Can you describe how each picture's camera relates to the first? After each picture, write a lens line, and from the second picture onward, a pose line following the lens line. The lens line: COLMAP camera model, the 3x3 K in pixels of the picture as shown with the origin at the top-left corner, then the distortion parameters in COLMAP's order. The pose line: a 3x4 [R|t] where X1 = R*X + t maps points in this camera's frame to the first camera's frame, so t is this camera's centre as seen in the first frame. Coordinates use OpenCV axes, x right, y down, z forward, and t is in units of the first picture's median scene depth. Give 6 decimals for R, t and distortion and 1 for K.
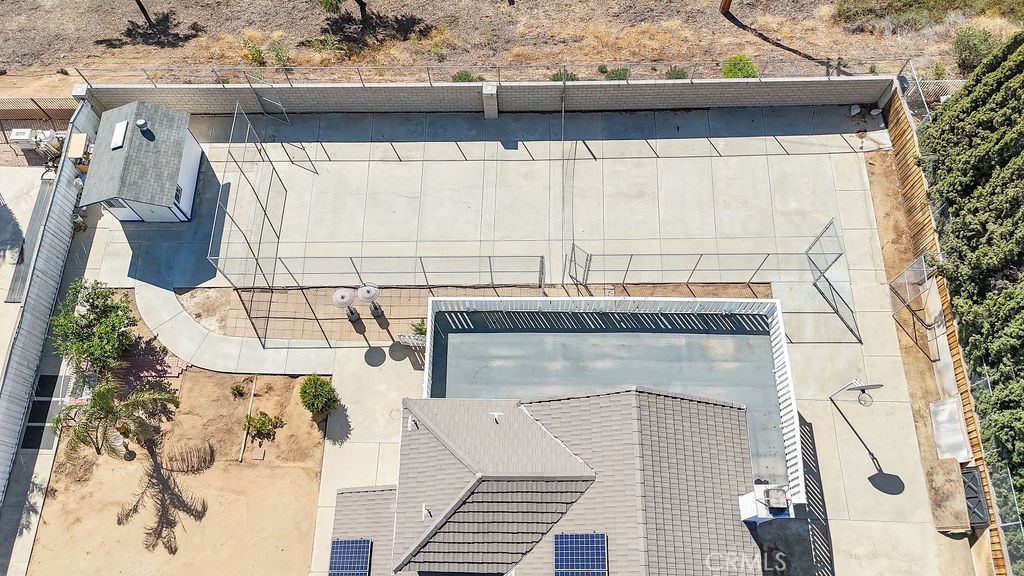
lens RADIAL K [[754.4, 0, 512.0], [0, 754.4, 288.0], [0, 0, 1]] dist [0.038063, -0.002878]
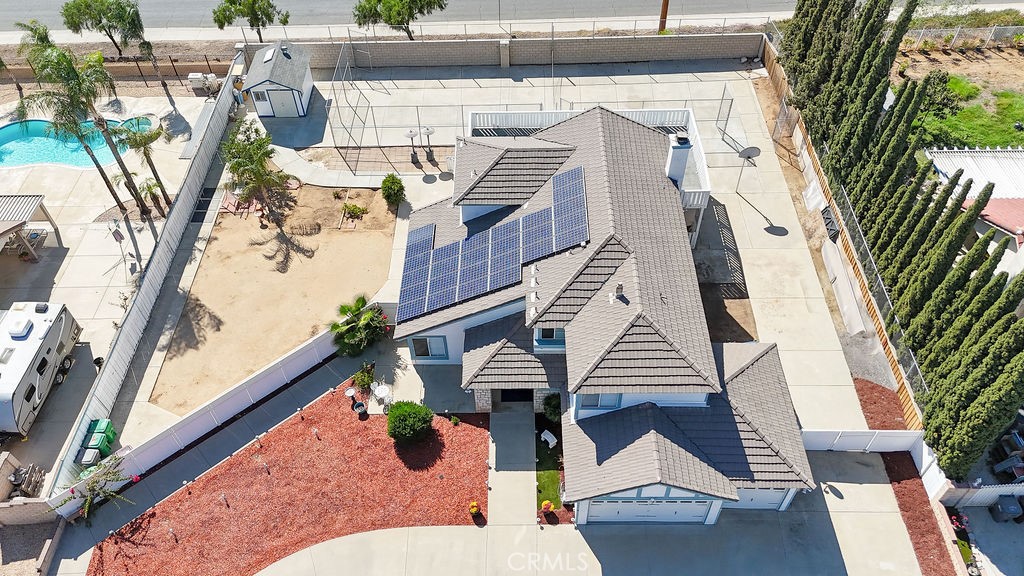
lens RADIAL K [[768.8, 0, 512.0], [0, 768.8, 288.0], [0, 0, 1]] dist [0.084543, -0.085970]
pose [[0.999934, -0.008462, 0.007787, -0.033873], [0.010548, 0.944594, -0.328073, 0.803861], [-0.004579, 0.328133, 0.944620, -0.365410]]
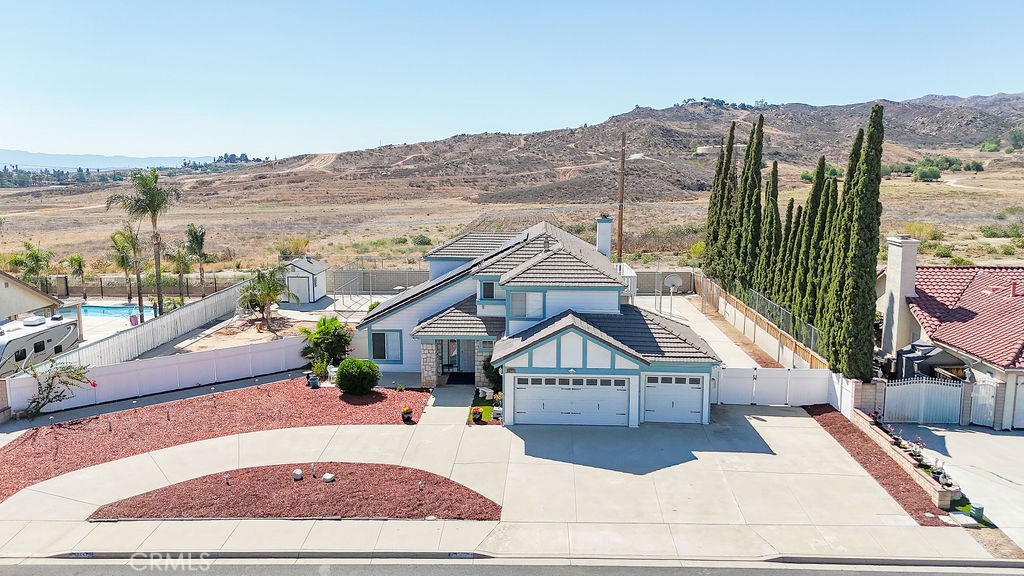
lens RADIAL K [[768.8, 0, 512.0], [0, 768.8, 288.0], [0, 0, 1]] dist [0.084543, -0.085970]
pose [[0.999542, 0.021004, -0.021806, 0.090598], [-0.029487, 0.511863, -0.858561, 1.587686], [-0.006871, 0.858811, 0.512247, 0.025329]]
